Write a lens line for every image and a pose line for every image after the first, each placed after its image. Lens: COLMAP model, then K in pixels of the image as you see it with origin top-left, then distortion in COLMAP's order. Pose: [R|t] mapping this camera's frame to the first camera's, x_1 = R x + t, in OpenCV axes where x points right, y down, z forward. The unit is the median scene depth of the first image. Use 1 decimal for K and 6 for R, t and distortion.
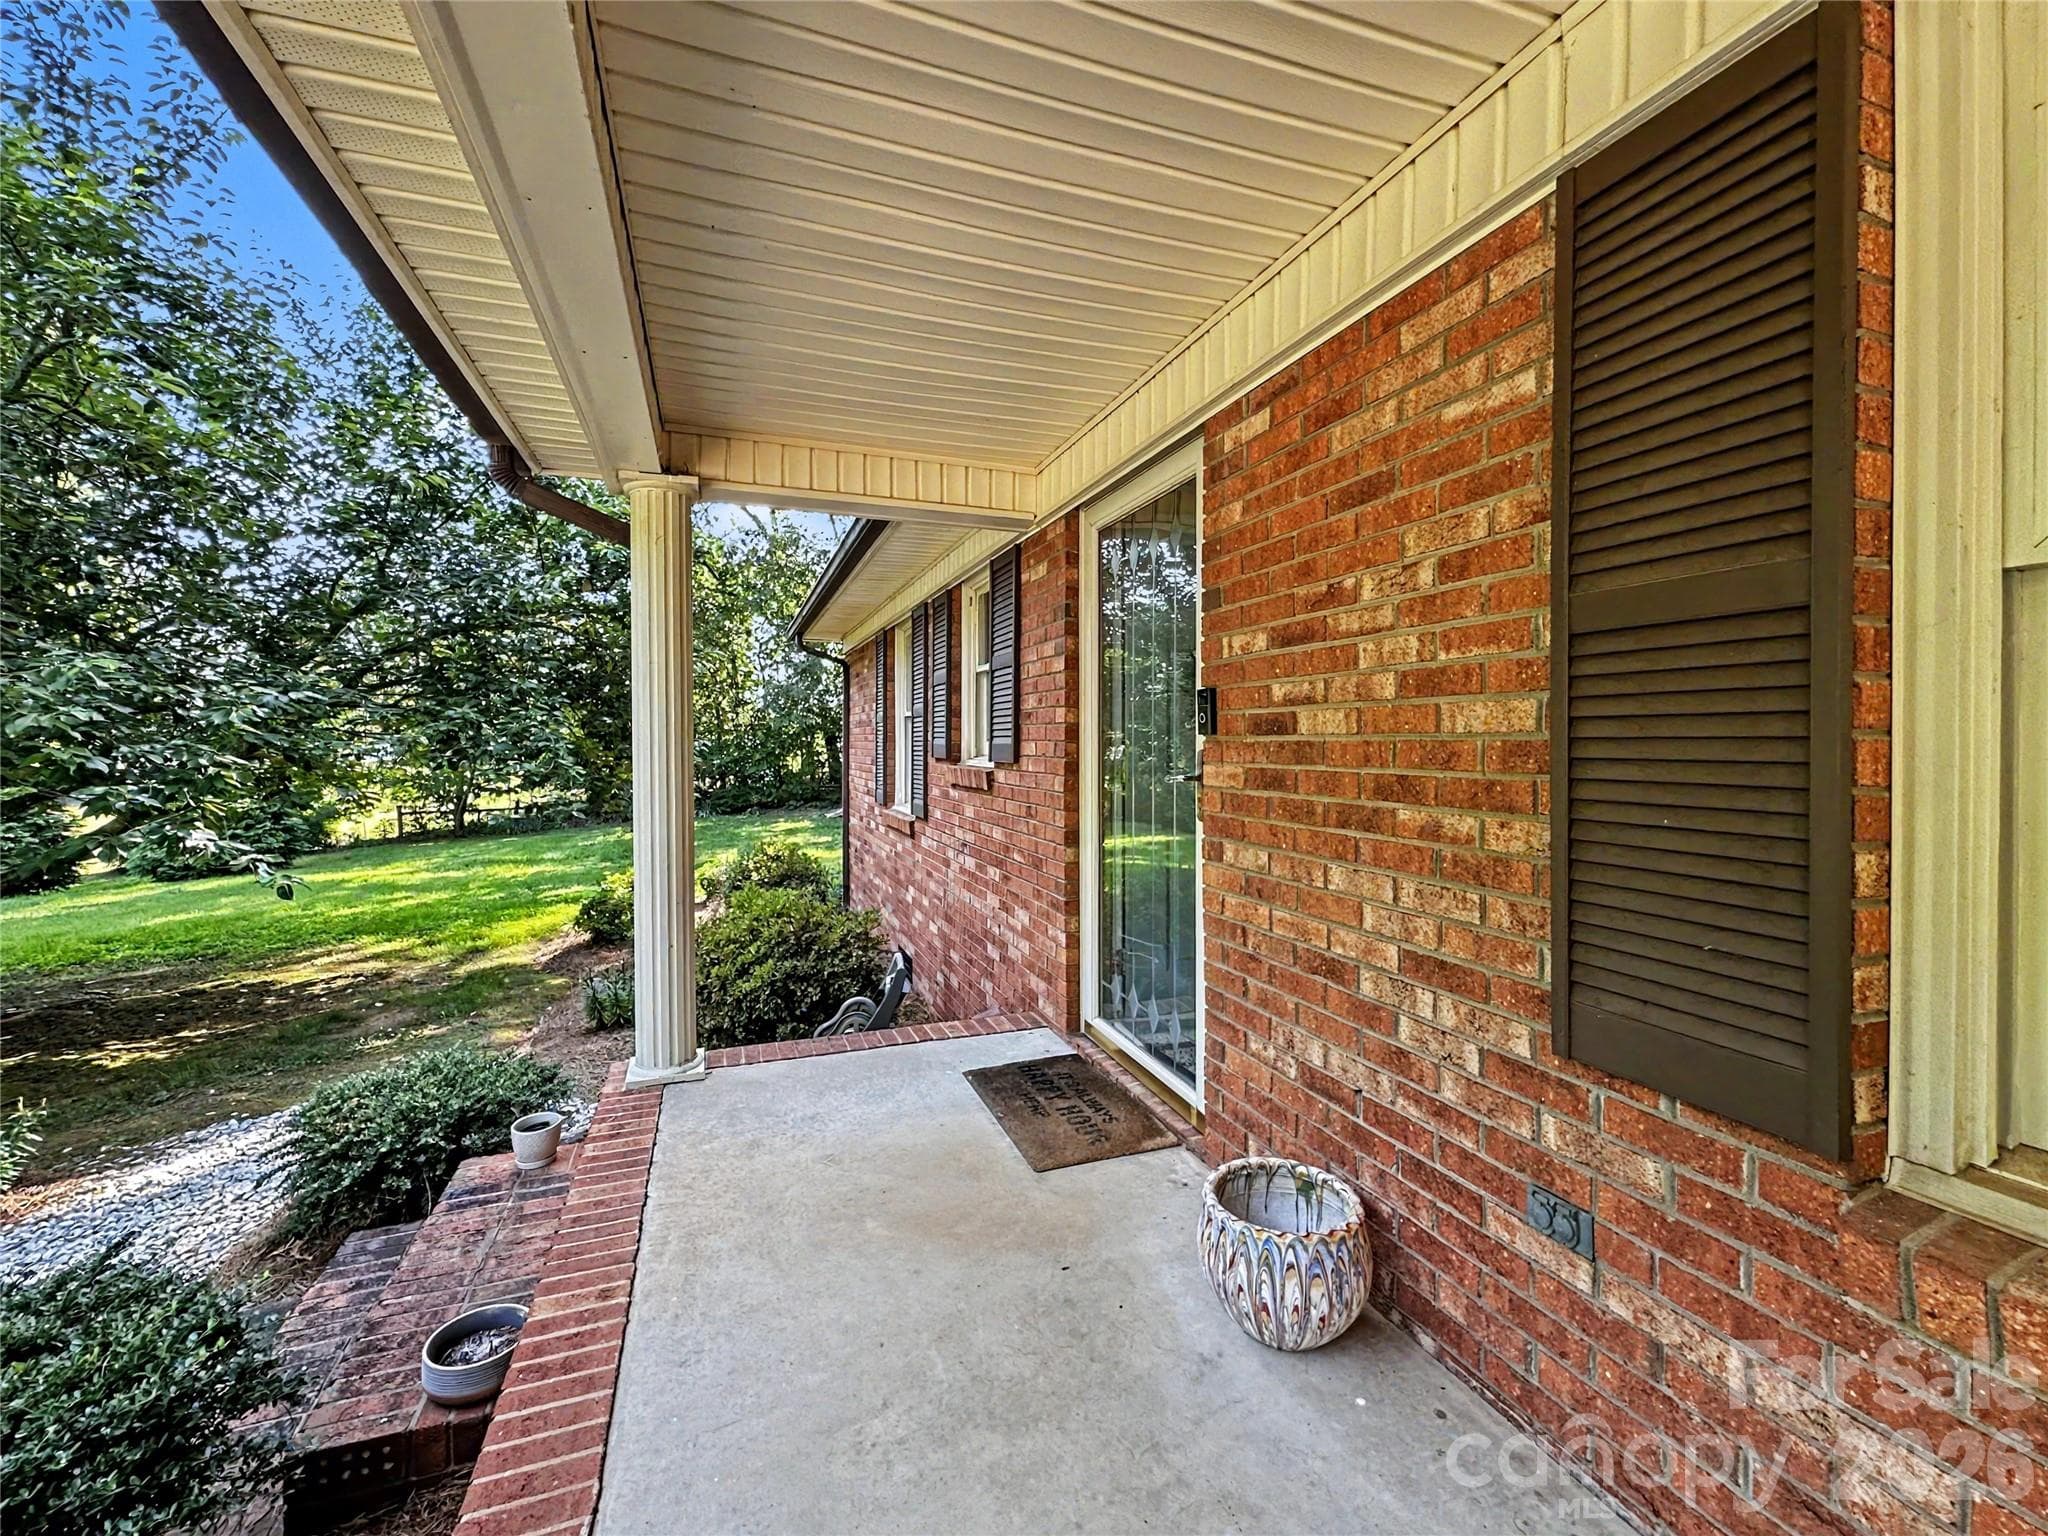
lens RADIAL K [[850.2, 0, 1024.0], [0, 850.2, 768.0], [0, 0, 1]] dist [-0.000206, -0.000014]
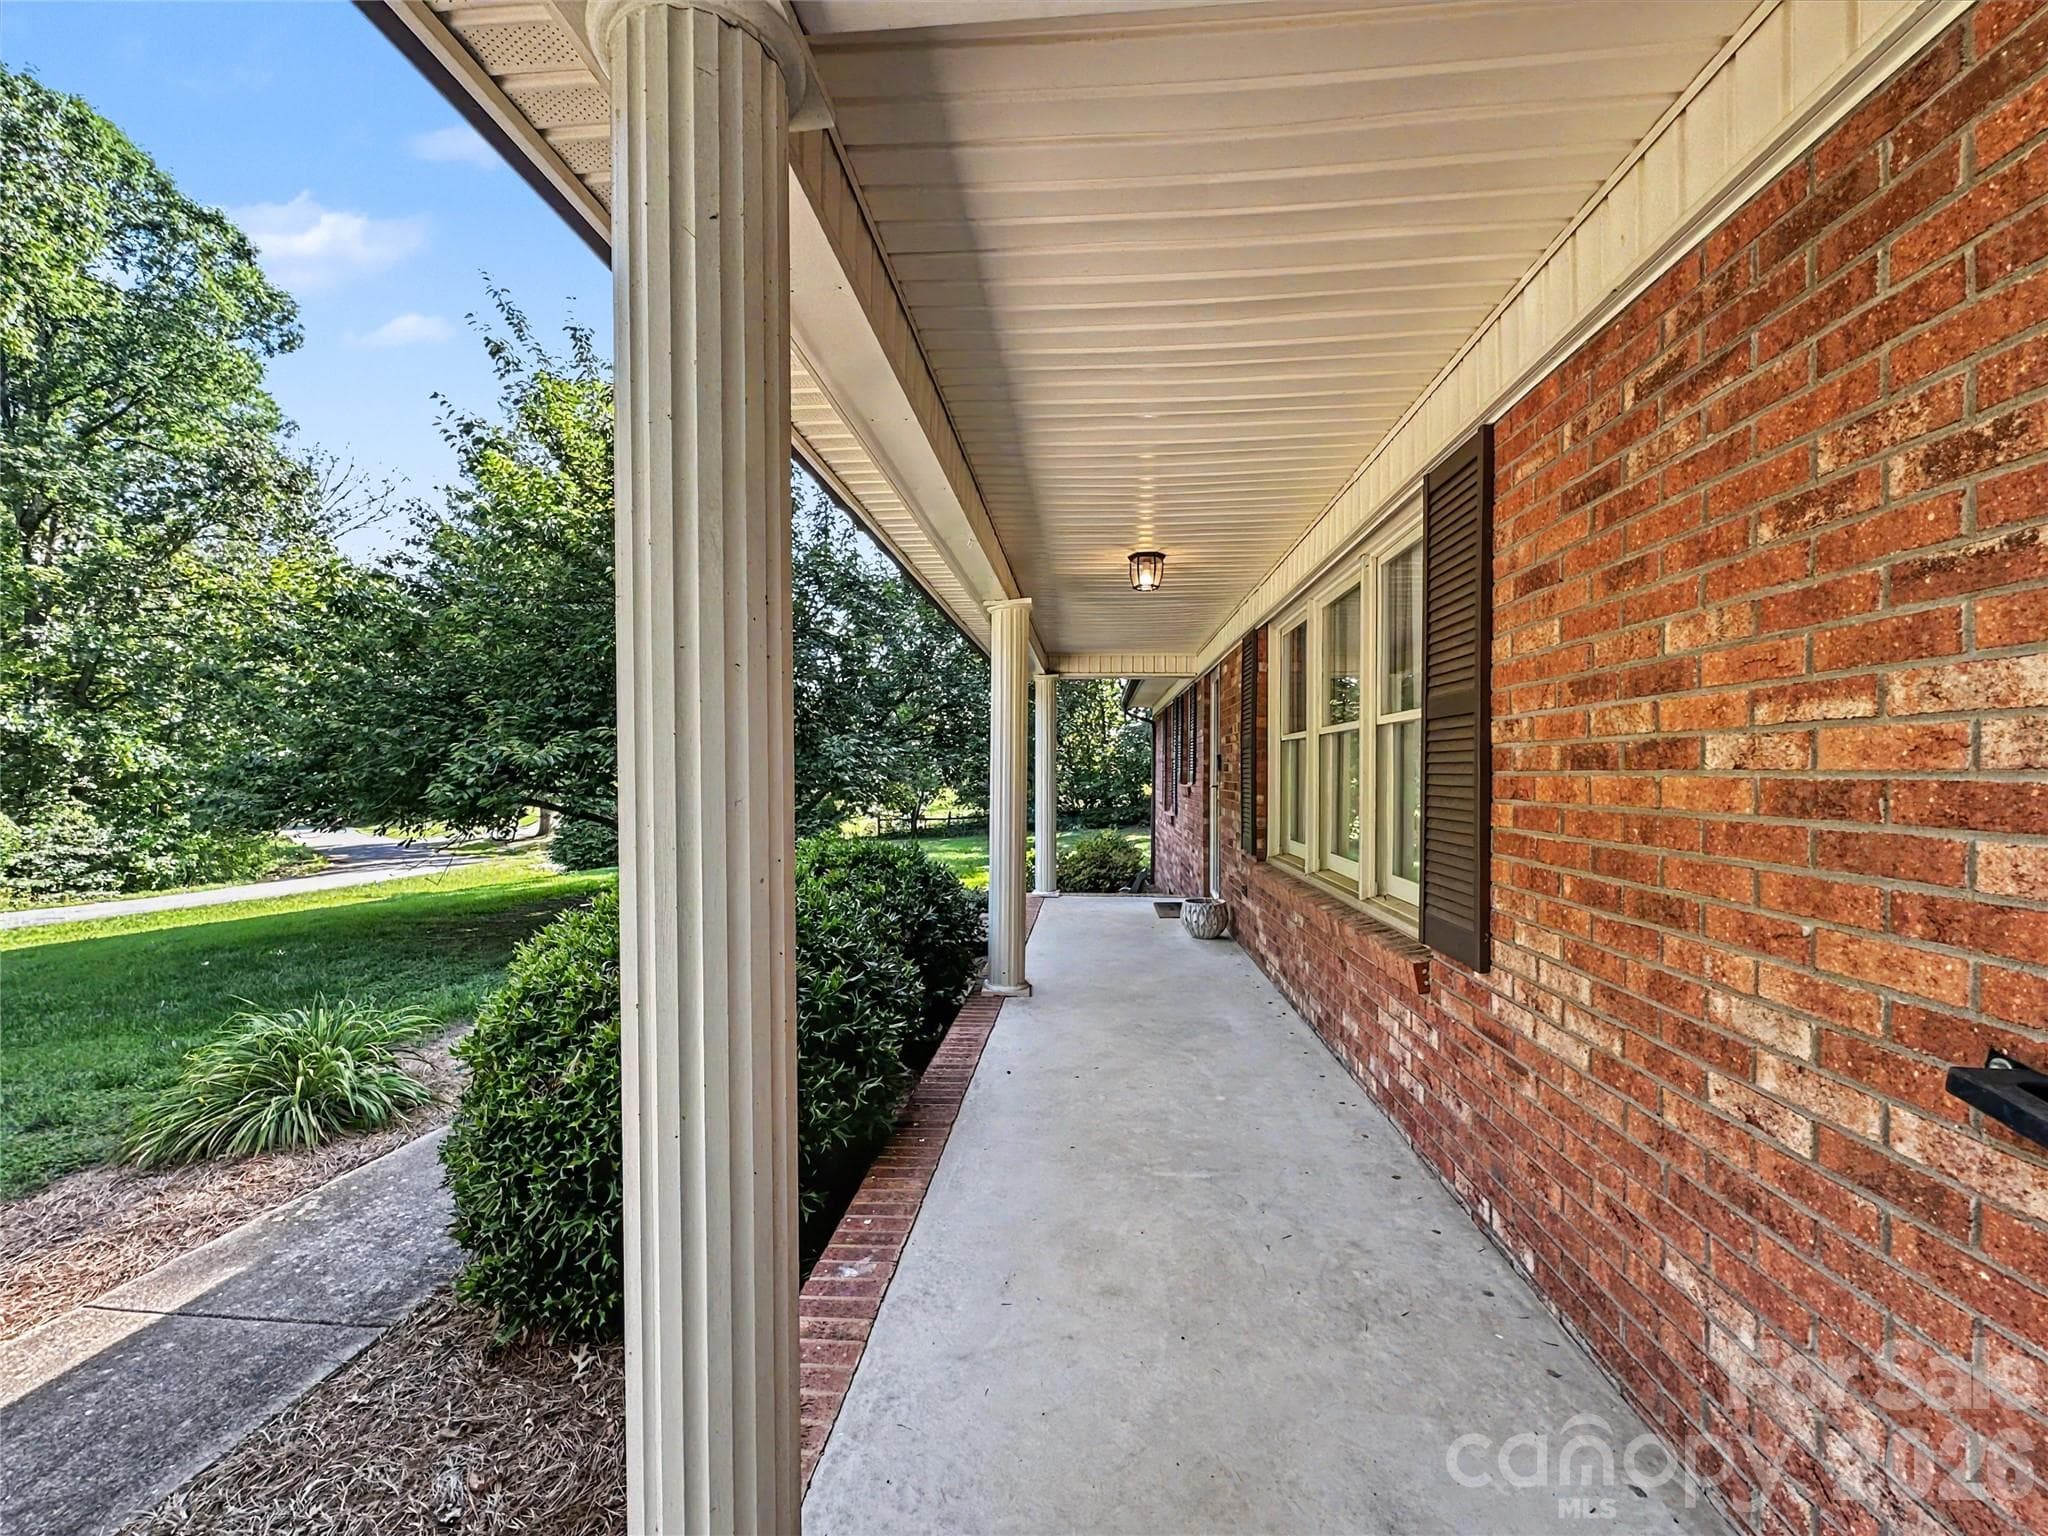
lens RADIAL K [[822.8, 0, 1024.0], [0, 822.8, 768.0], [0, 0, 1]] dist [0.000008, -0.000002]
pose [[0.908648, 0.003100, -0.417551, 0.111469], [-0.017669, 0.999362, -0.031031, 0.007733], [0.417189, 0.035574, 0.908123, -0.259339]]
